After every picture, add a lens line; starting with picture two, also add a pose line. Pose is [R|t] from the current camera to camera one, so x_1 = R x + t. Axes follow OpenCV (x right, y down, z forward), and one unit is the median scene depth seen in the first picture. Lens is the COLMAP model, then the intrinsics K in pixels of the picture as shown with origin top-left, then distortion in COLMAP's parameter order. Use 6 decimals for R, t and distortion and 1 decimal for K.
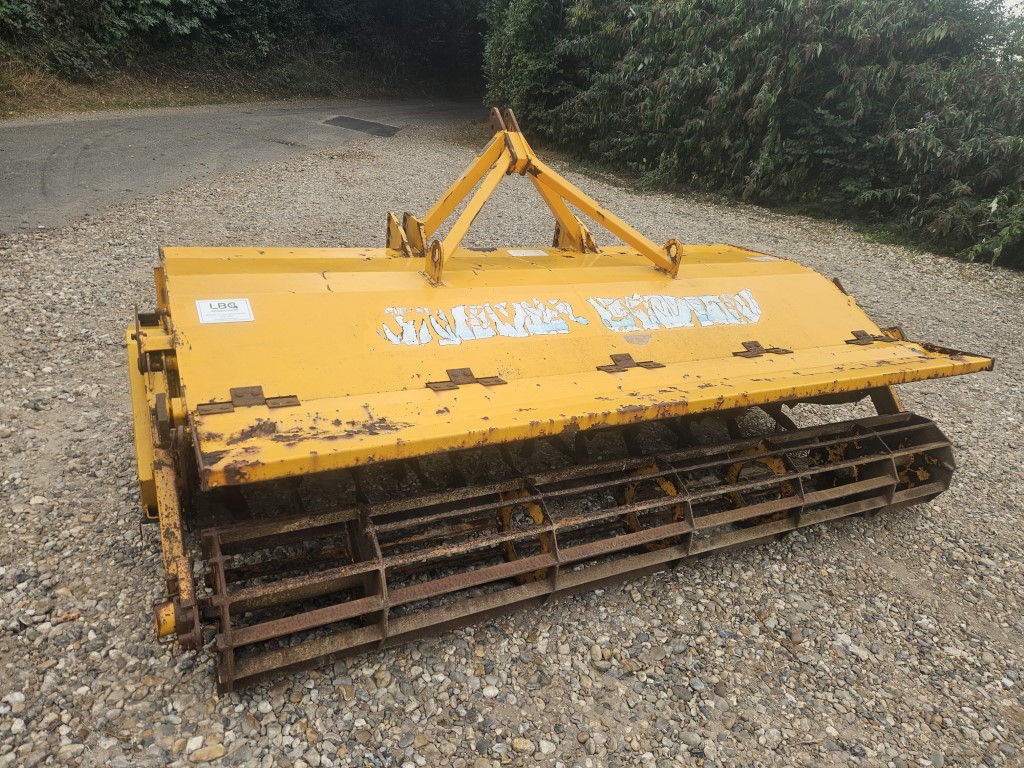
lens RADIAL K [[690.7, 0, 511.0], [0, 690.7, 360.7], [0, 0, 1]] dist [0.065512, -0.055281]
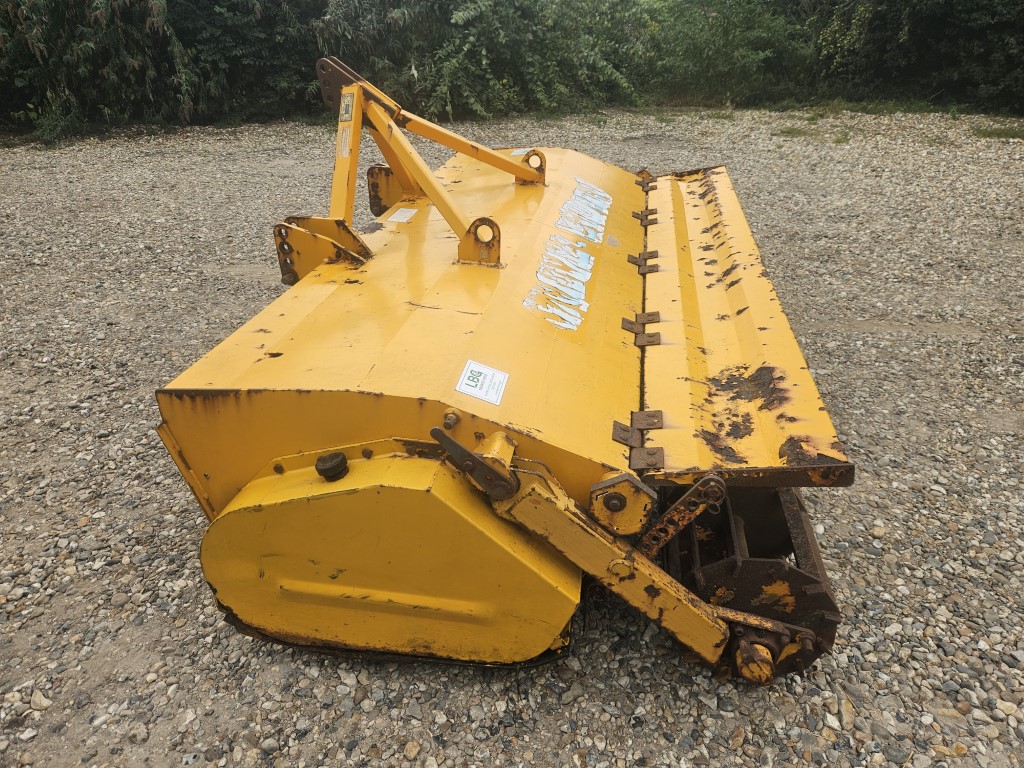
lens RADIAL K [[690.7, 0, 511.0], [0, 690.7, 360.7], [0, 0, 1]] dist [0.065512, -0.055281]
pose [[0.602527, -0.480402, 0.637319, -0.517191], [0.395681, 0.873306, 0.284206, -0.177343], [-0.693108, 0.080933, 0.716276, 0.250312]]
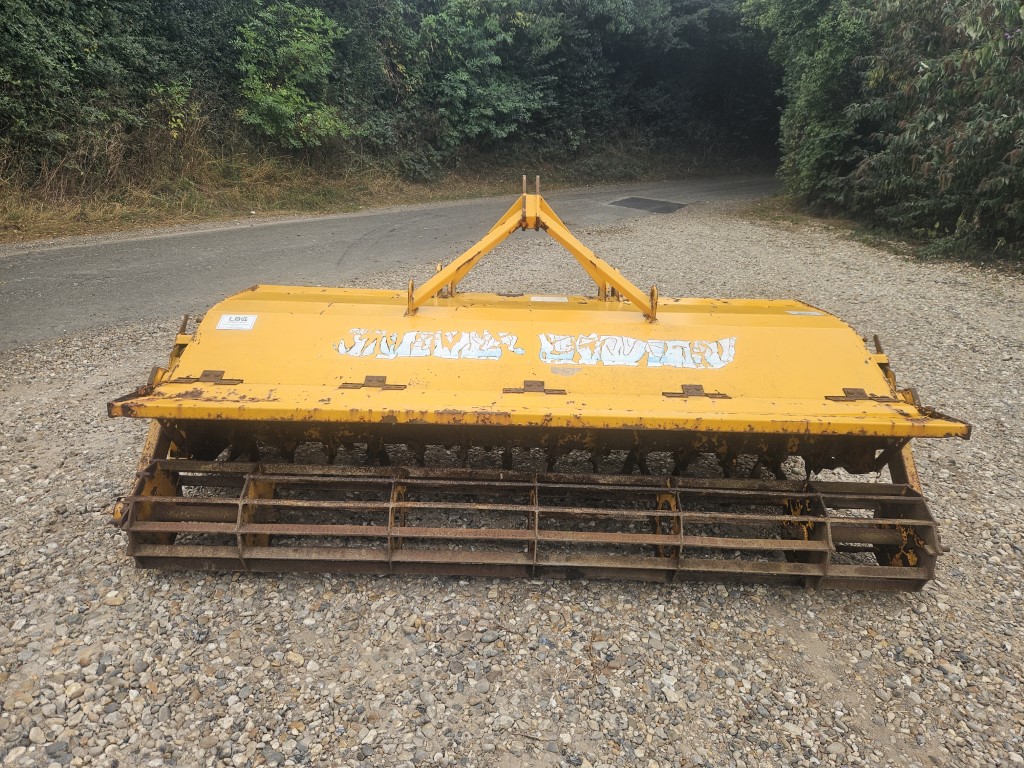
lens RADIAL K [[690.7, 0, 511.0], [0, 690.7, 360.7], [0, 0, 1]] dist [0.065512, -0.055281]
pose [[0.891363, 0.058079, -0.449554, 0.489875], [-0.106323, 0.990878, -0.082801, 0.043061], [0.440644, 0.121604, 0.889407, -0.010016]]
